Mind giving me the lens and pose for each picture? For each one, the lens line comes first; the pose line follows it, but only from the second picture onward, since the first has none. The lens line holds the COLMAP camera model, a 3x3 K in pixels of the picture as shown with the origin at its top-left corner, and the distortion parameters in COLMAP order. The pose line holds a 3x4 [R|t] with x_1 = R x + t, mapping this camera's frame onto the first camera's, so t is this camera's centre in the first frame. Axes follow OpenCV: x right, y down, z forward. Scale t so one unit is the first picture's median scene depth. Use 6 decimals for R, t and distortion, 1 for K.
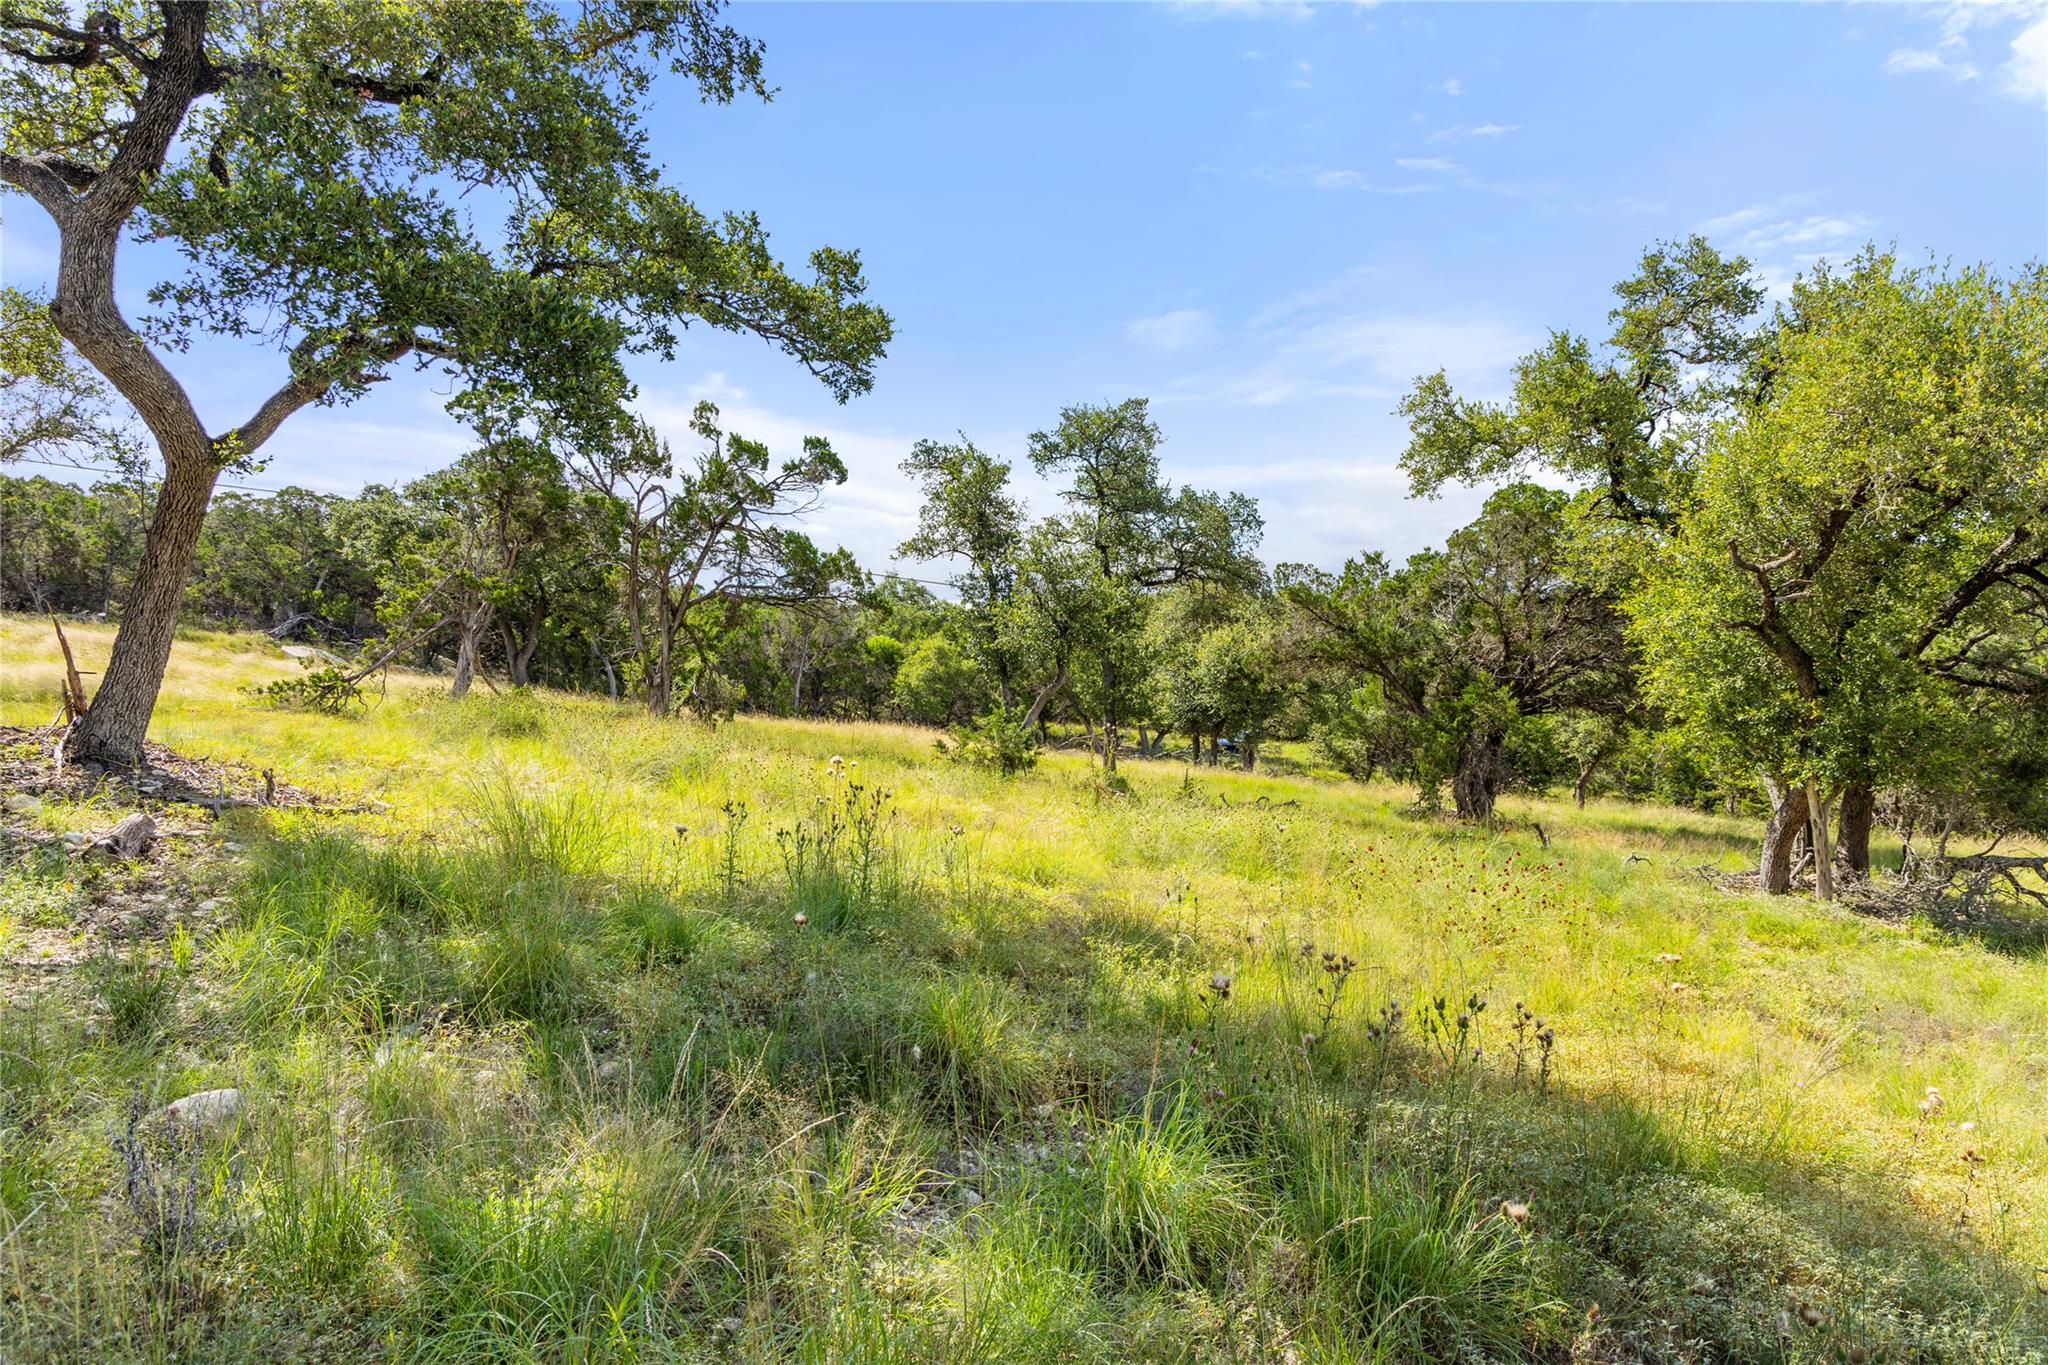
lens RADIAL K [[1392.7, 0, 1024.8], [0, 1392.7, 711.8], [0, 0, 1]] dist [0.001214, 0.001682]
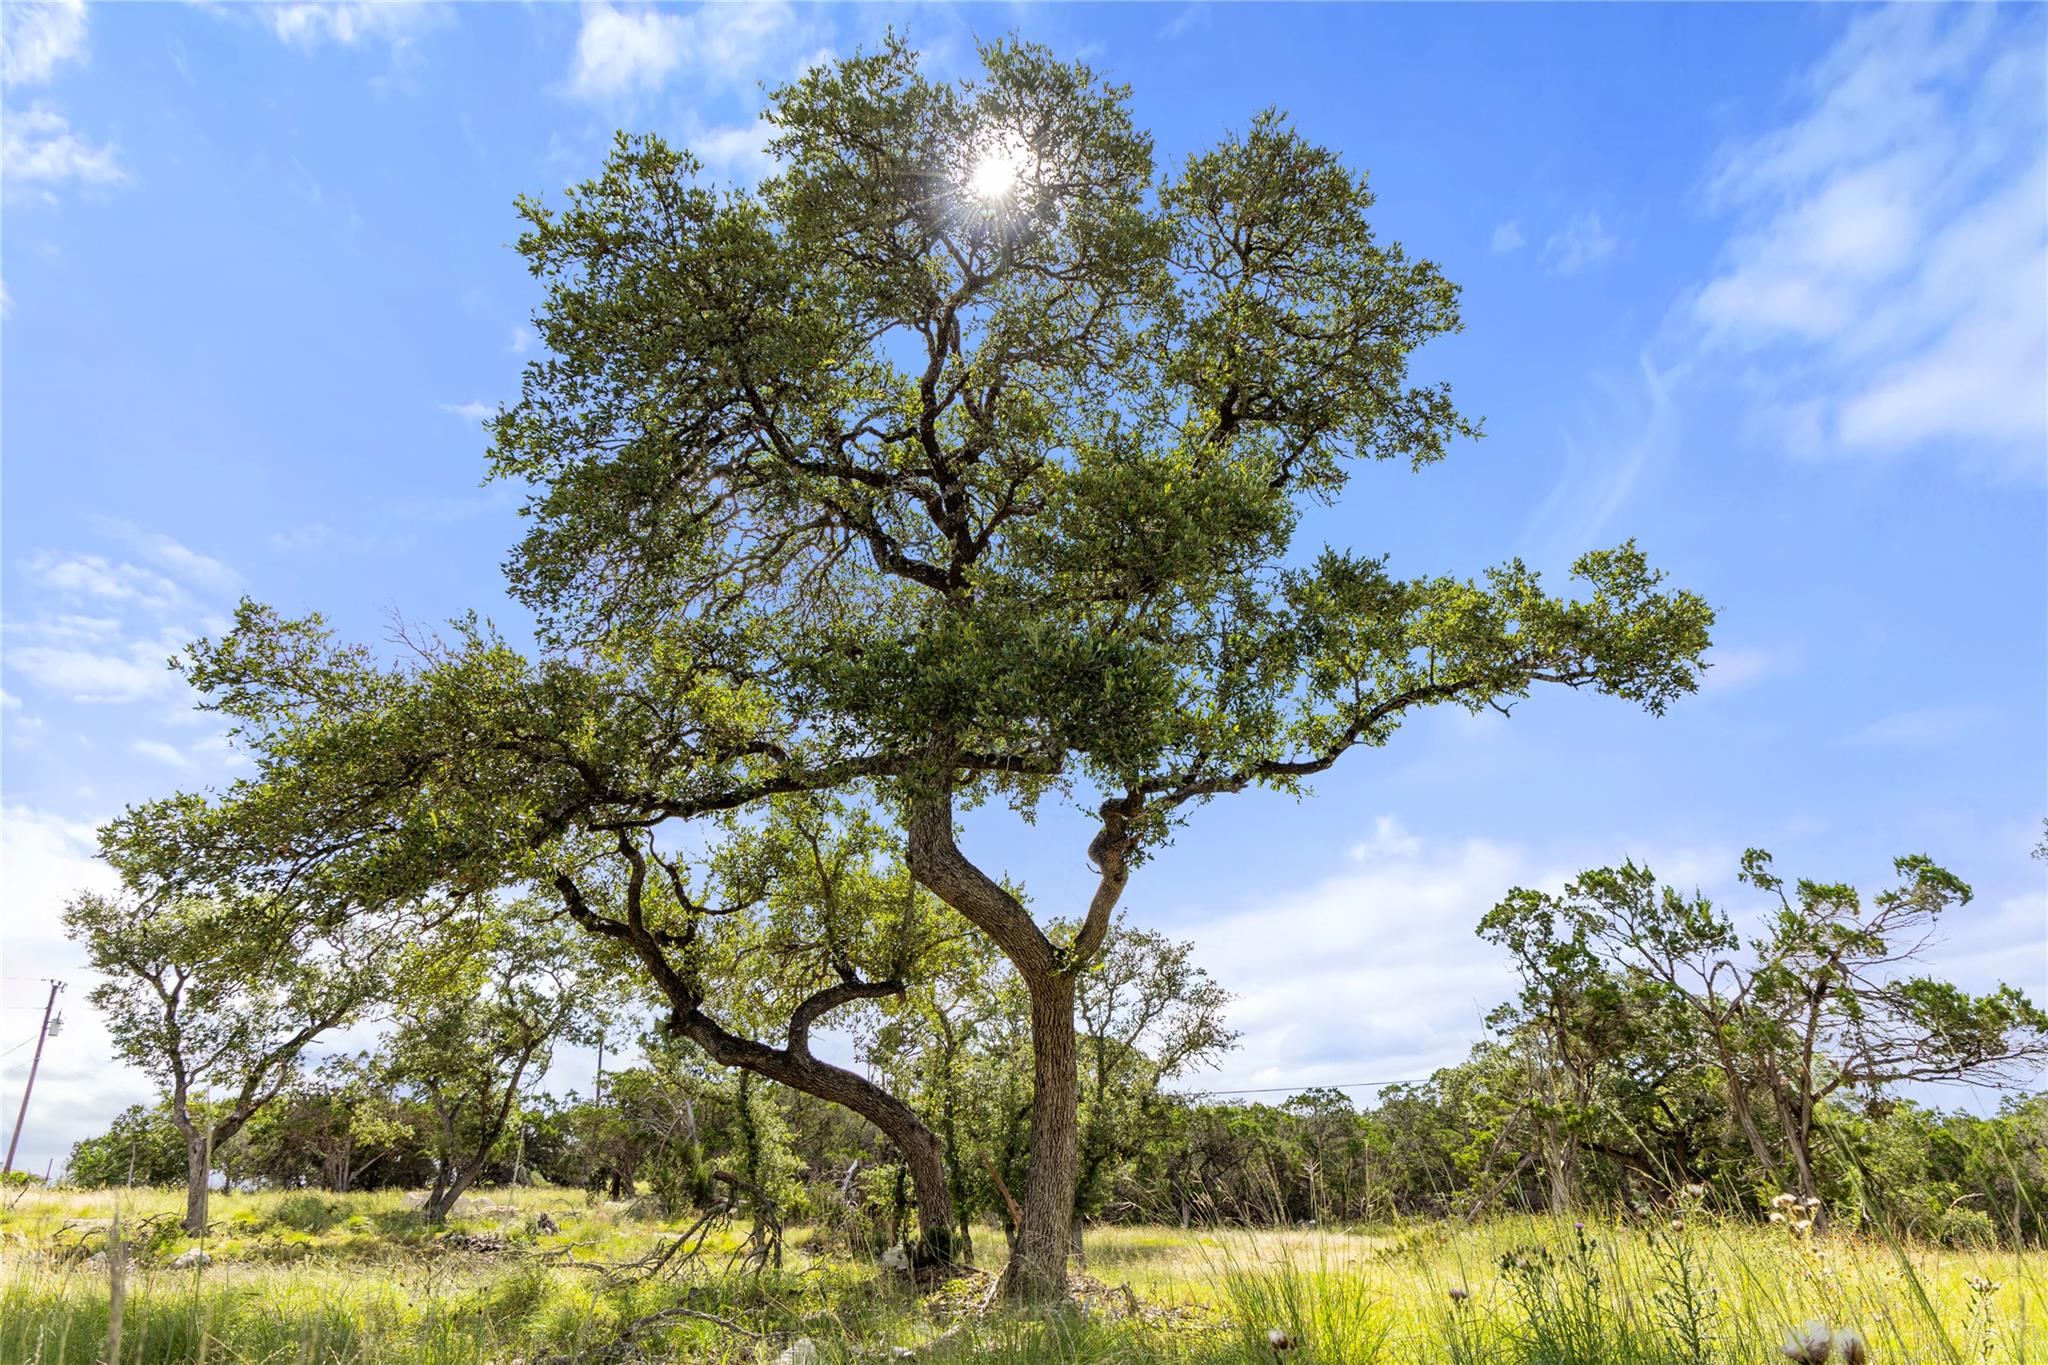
lens RADIAL K [[1392.7, 0, 1024.8], [0, 1392.7, 711.8], [0, 0, 1]] dist [0.001214, 0.001682]
pose [[0.671569, -0.357177, -0.649168, 0.056948], [0.067432, 0.901966, -0.426509, 0.034930], [0.737867, 0.242656, 0.629818, 0.105946]]
